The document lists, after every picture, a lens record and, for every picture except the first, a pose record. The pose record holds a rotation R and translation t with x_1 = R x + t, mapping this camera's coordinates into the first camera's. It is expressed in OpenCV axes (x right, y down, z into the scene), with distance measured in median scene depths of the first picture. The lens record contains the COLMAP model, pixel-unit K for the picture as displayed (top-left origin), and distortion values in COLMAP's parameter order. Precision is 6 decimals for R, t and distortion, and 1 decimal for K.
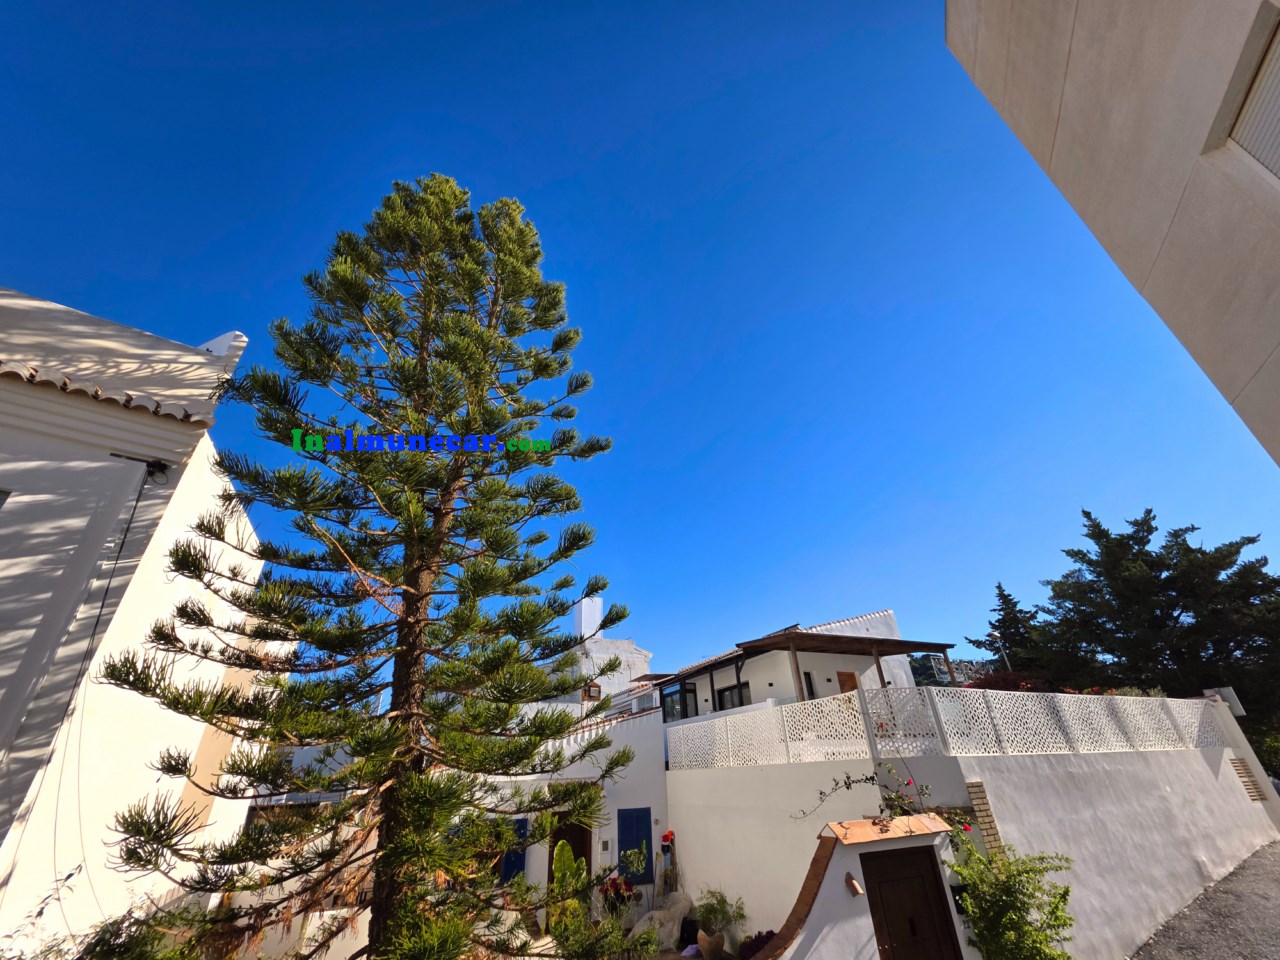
lens RADIAL K [[509.8, 0, 637.8], [0, 509.8, 477.8], [0, 0, 1]] dist [0.004868, -0.000724]
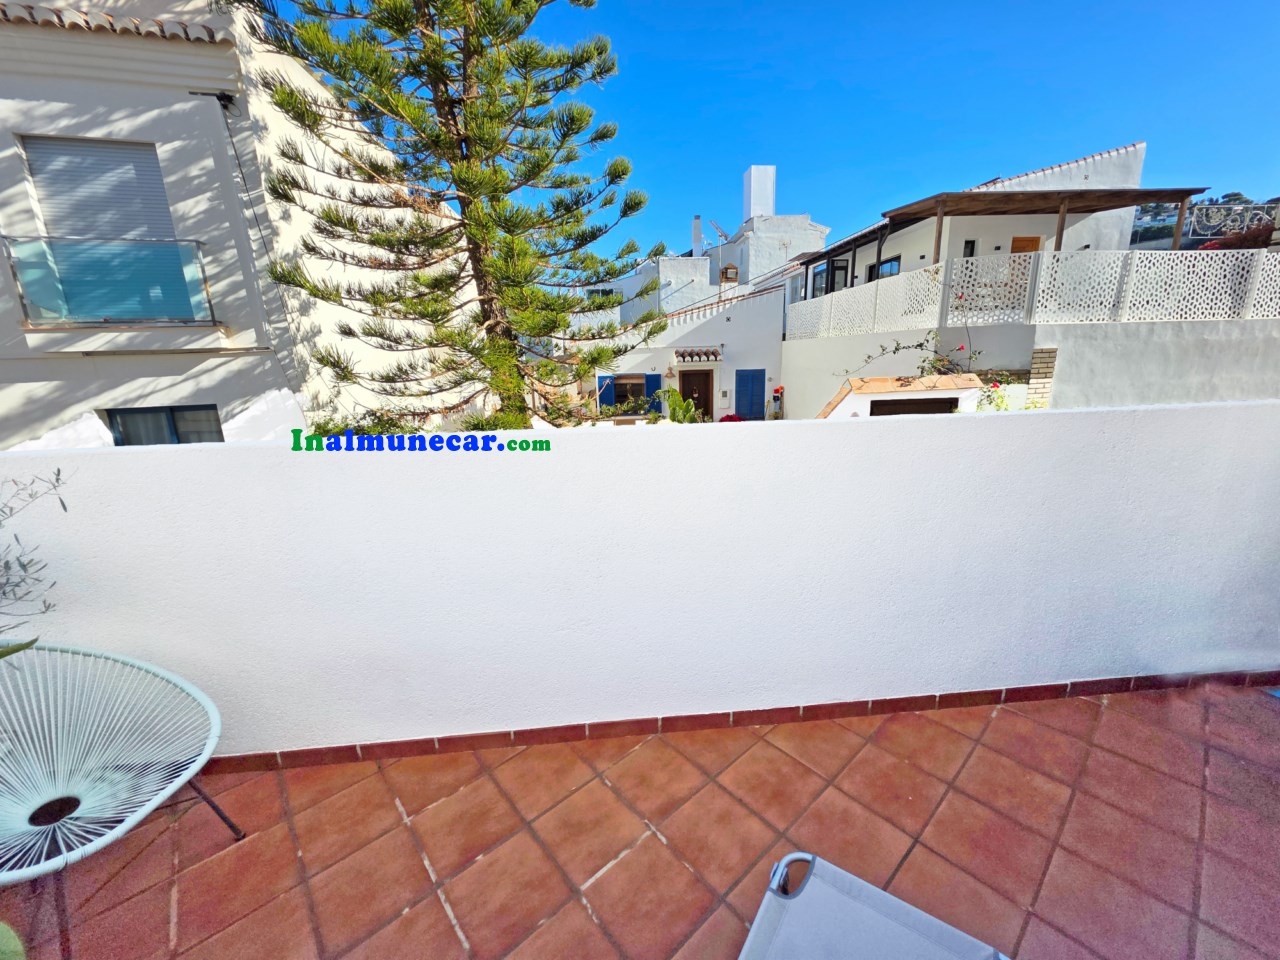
lens RADIAL K [[509.8, 0, 642.3], [0, 509.8, 473.9], [0, 0, 1]] dist [0.004868, -0.000724]
pose [[0.939054, 0.087782, -0.332375, 0.177963], [0.168276, 0.725720, 0.667093, -0.008815], [0.299770, -0.682367, 0.666719, -0.030729]]
